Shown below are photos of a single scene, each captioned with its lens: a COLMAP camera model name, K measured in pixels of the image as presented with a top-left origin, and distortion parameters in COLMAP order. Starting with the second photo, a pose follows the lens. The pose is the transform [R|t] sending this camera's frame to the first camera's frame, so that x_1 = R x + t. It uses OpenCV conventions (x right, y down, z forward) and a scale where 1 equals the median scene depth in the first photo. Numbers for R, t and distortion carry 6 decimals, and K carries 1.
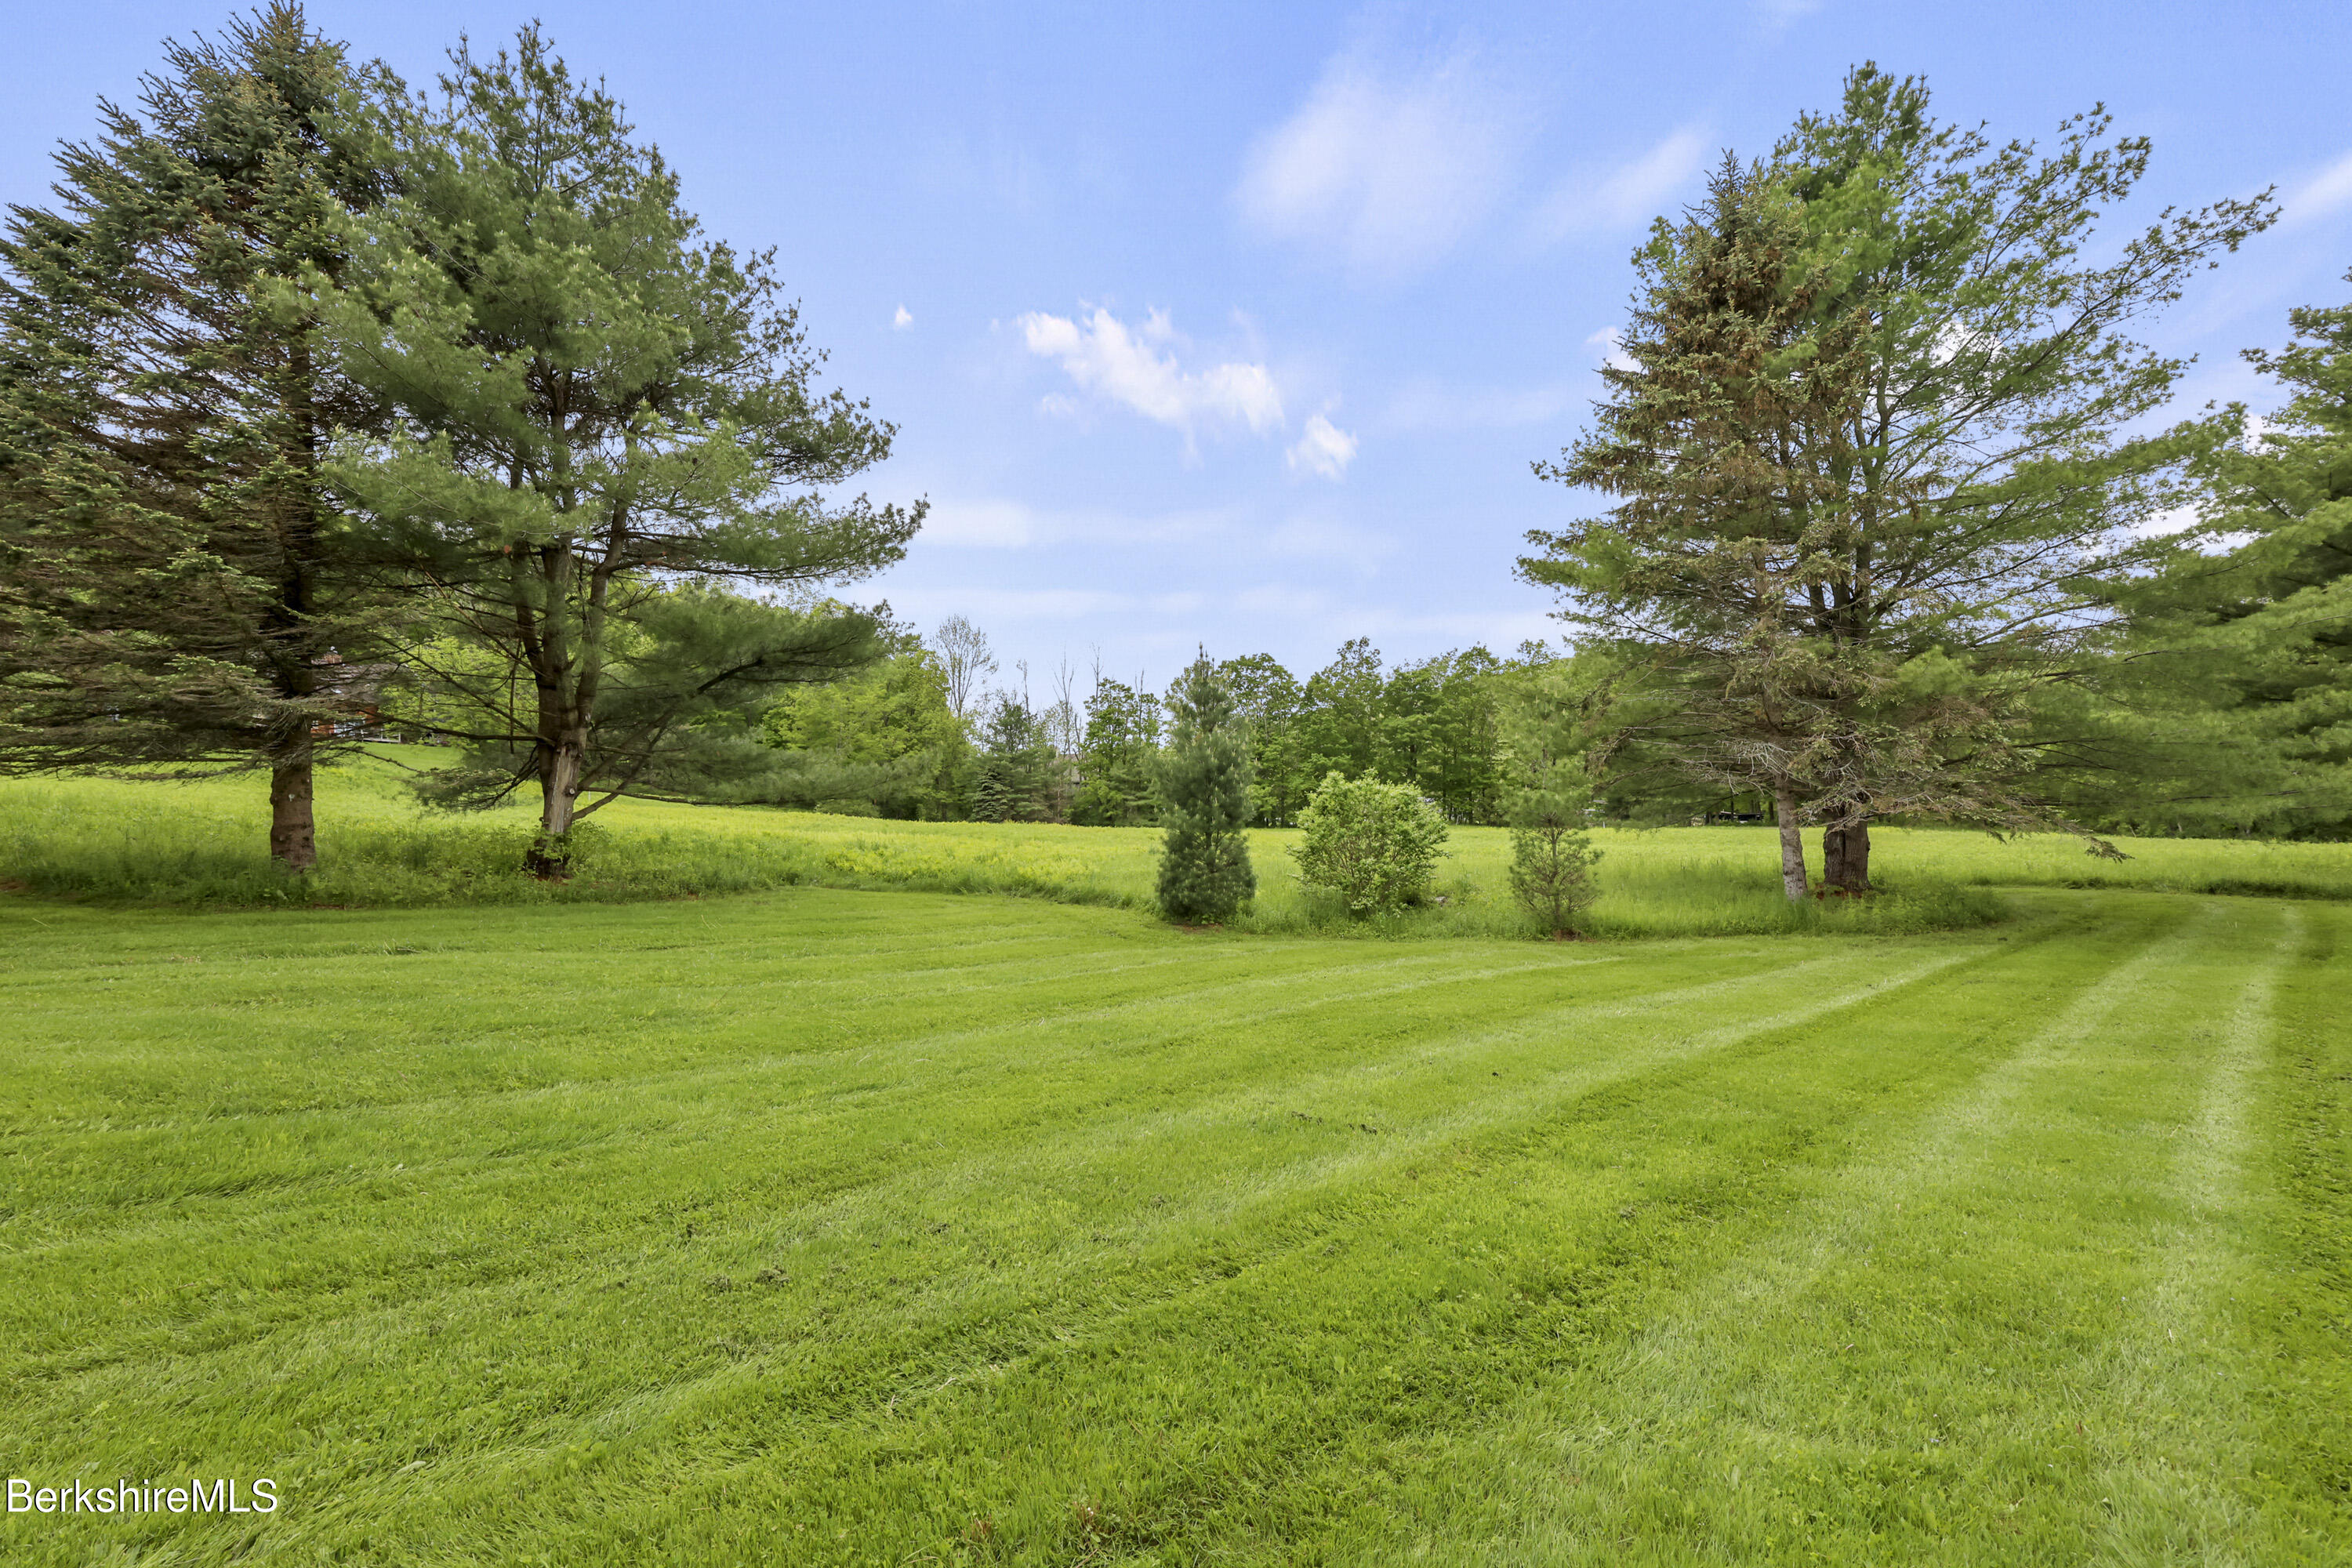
lens RADIAL K [[961.9, 0, 1171.8], [0, 961.9, 784.4], [0, 0, 1]] dist [-0.000641, 0.000348]
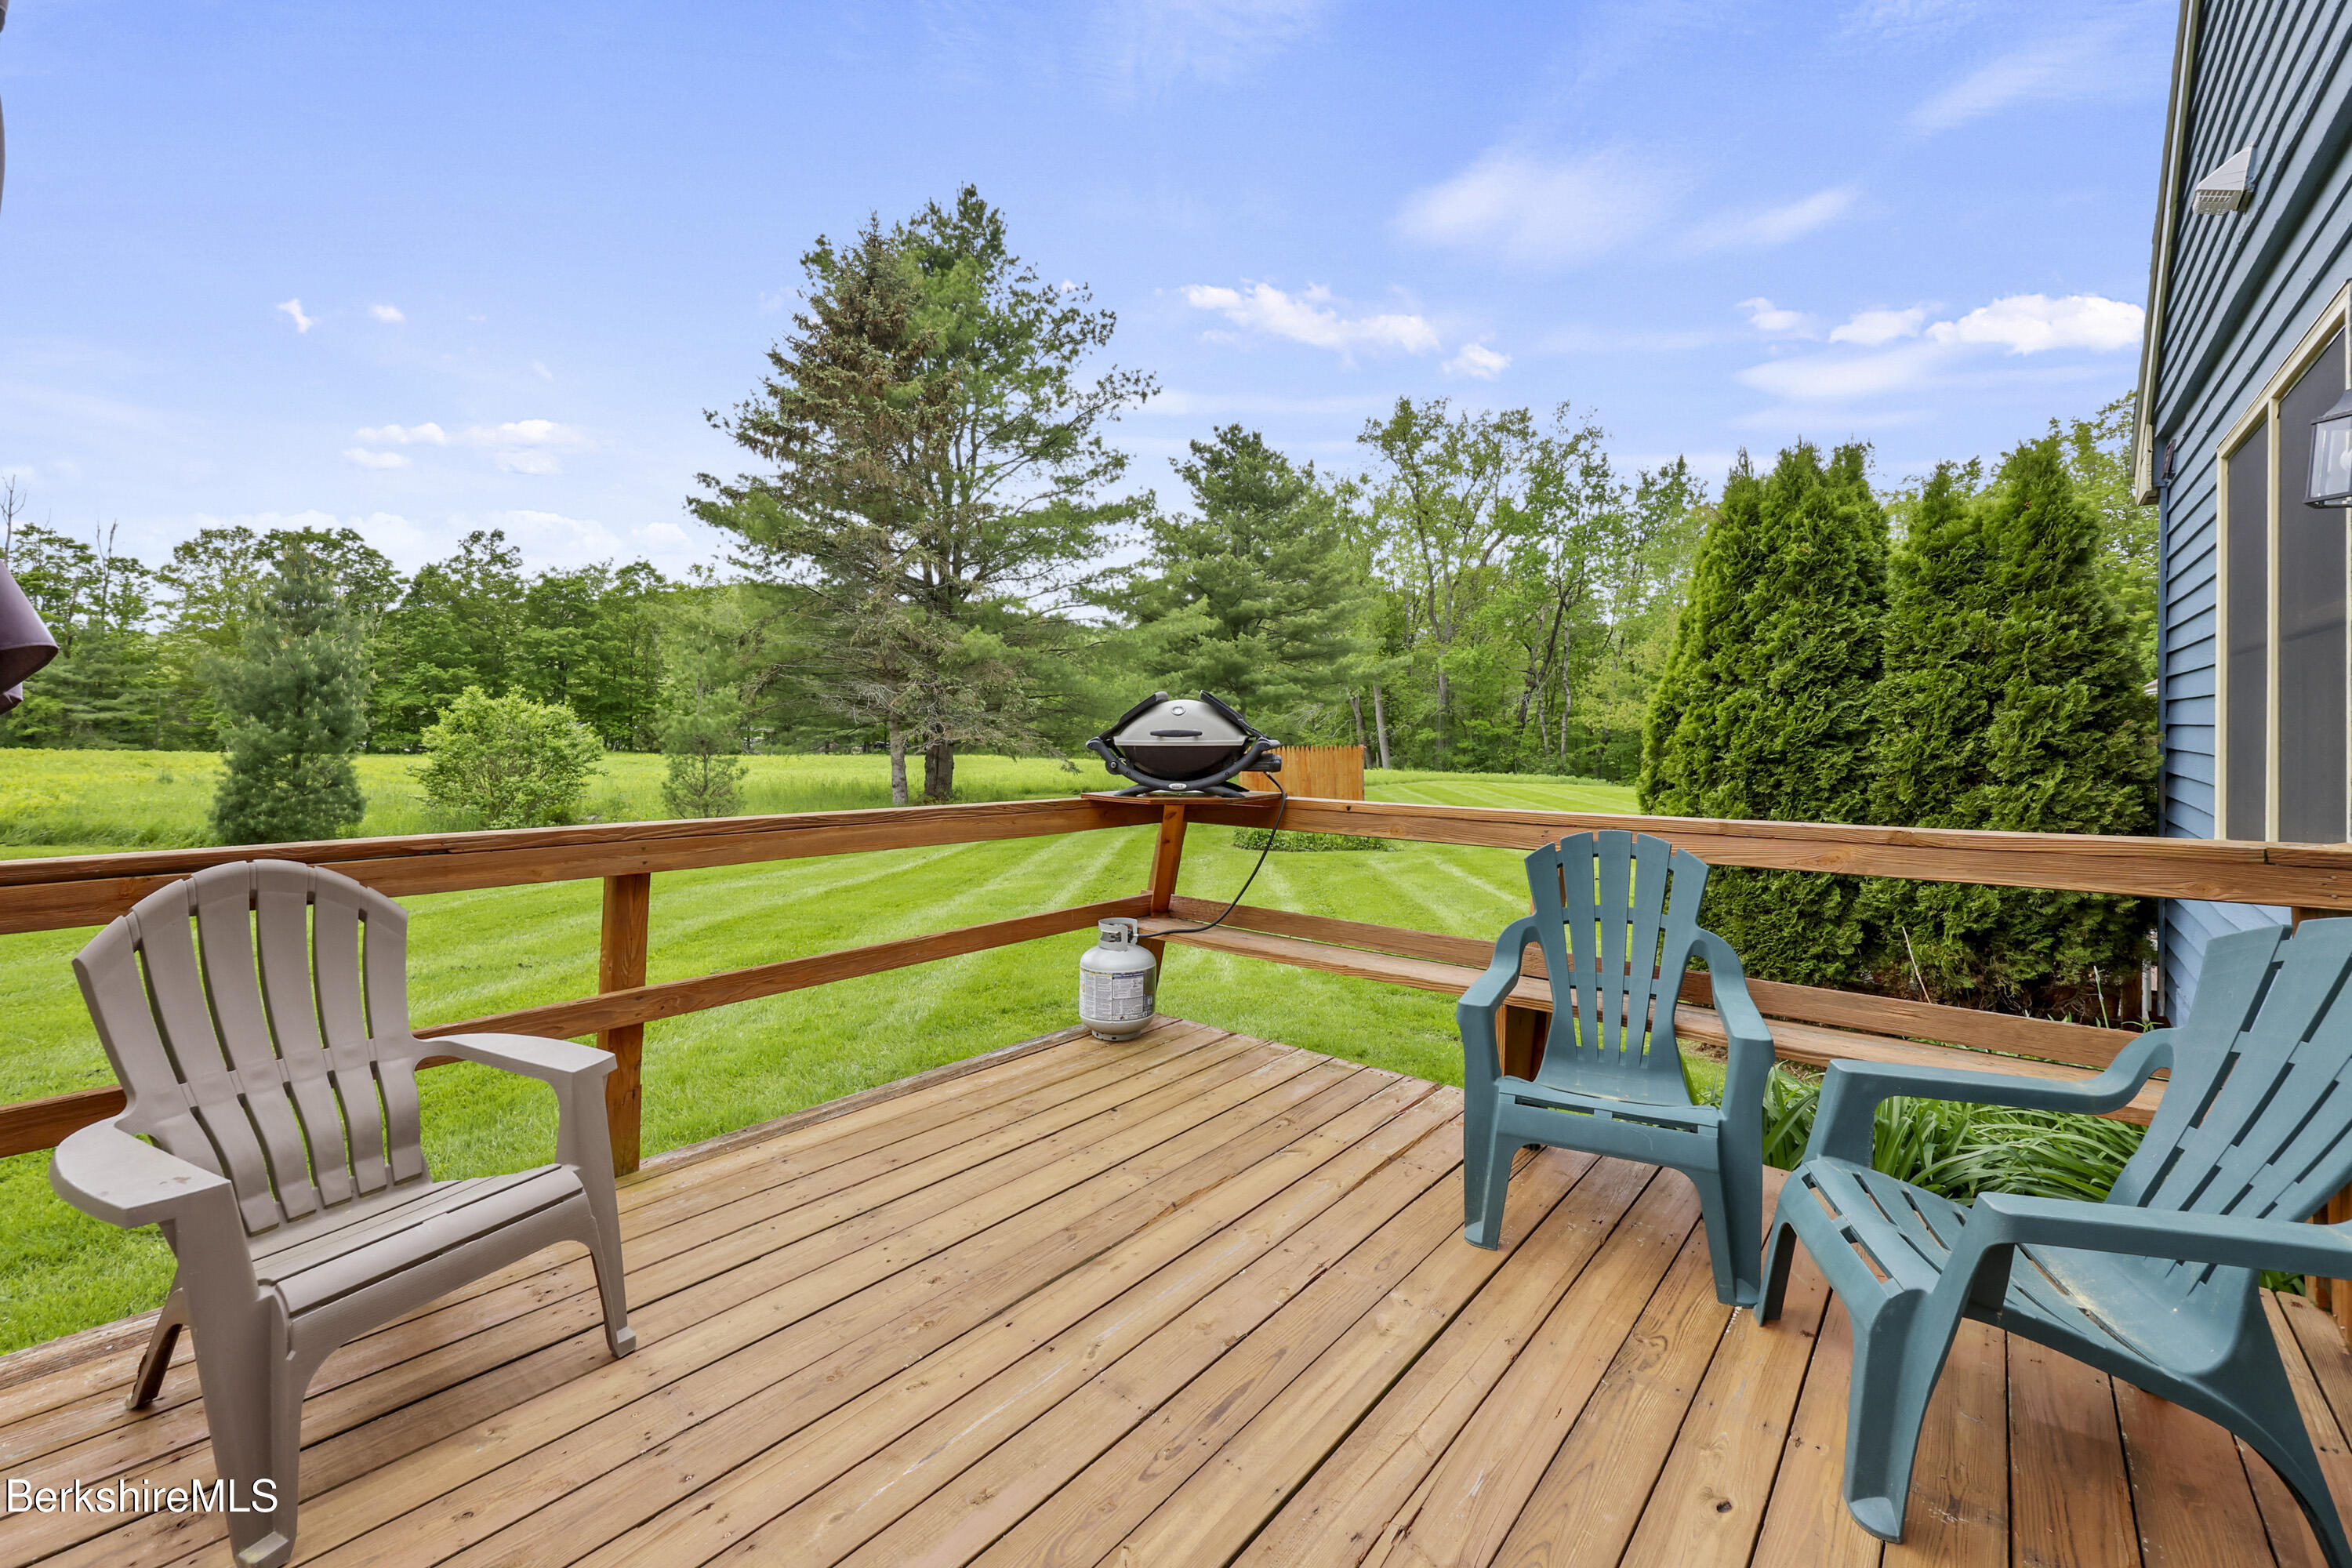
lens RADIAL K [[971.2, 0, 1172.2], [0, 971.2, 722.9], [0, 0, 1]] dist [0.001037, 0.000145]
pose [[0.689646, 0.029316, 0.723553, -0.047785], [-0.036721, 0.999310, -0.005488, 0.000973], [-0.723215, -0.022785, 0.690247, -0.166970]]
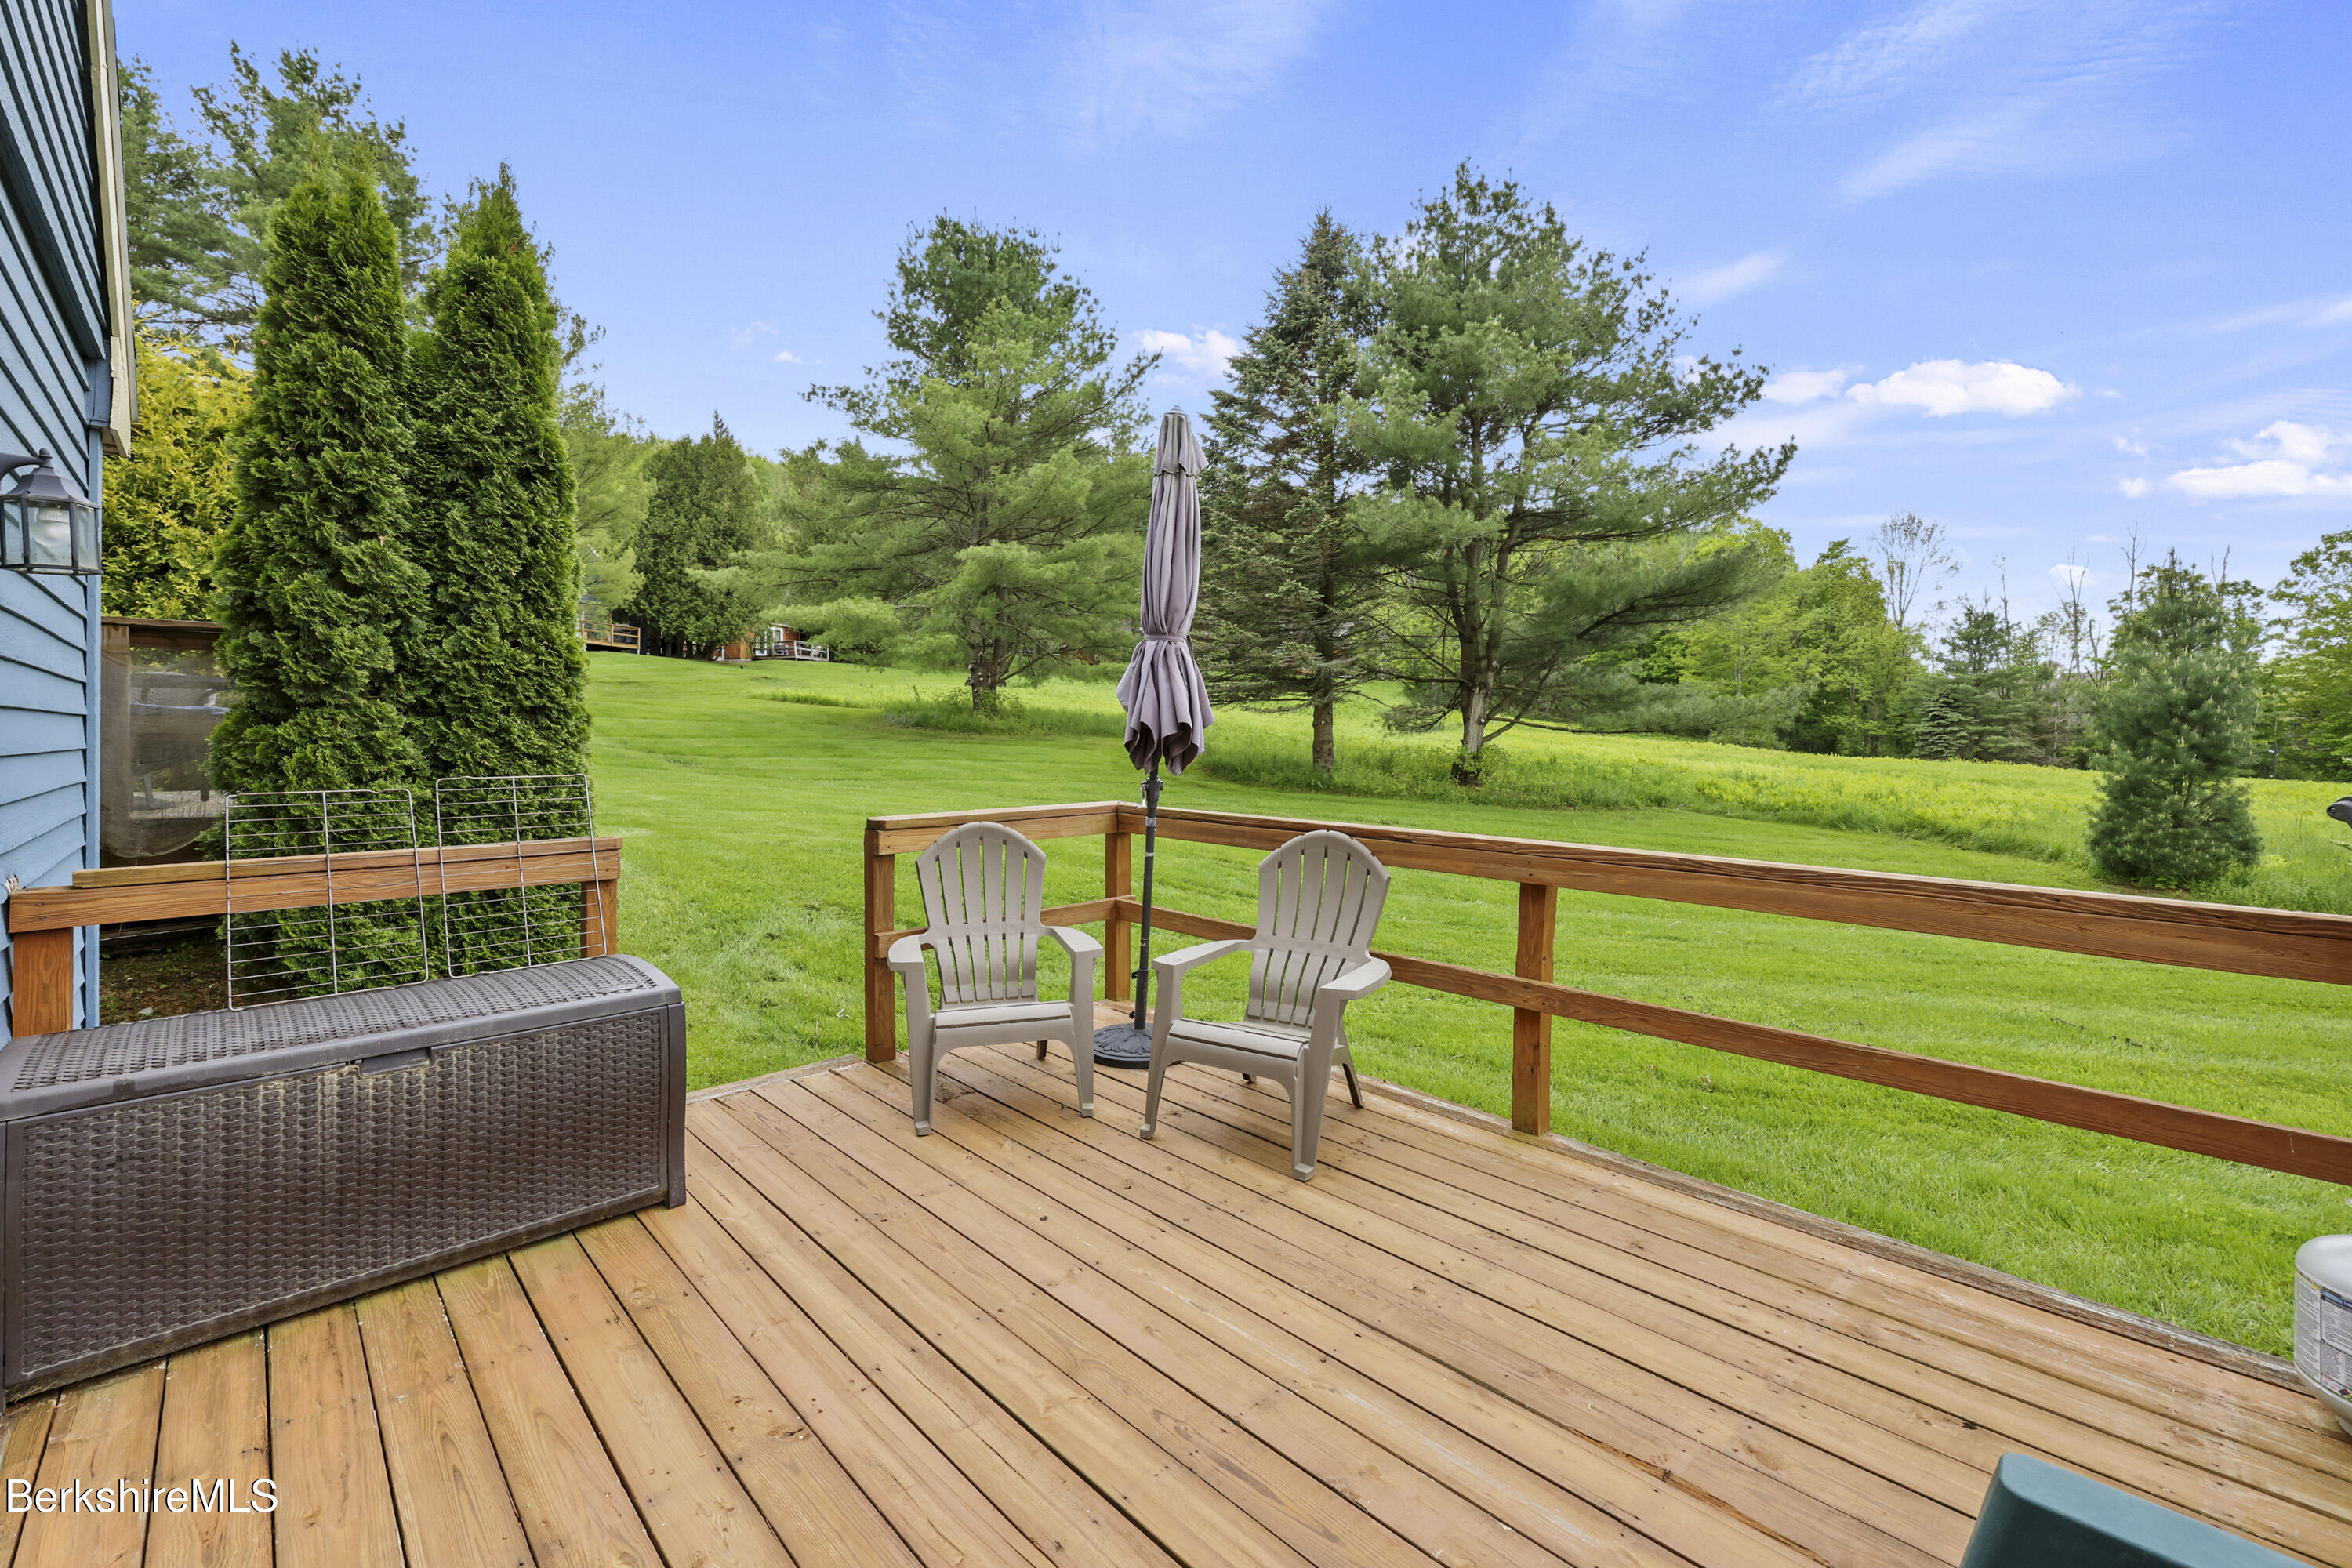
lens RADIAL K [[975.6, 0, 1166.9], [0, 975.6, 734.0], [0, 0, 1]] dist [0.001093, 0.000147]
pose [[0.645630, 0.020976, -0.763362, 0.103669], [-0.003195, 0.999688, 0.024767, -0.005533], [0.763644, -0.013552, 0.645496, -0.170707]]
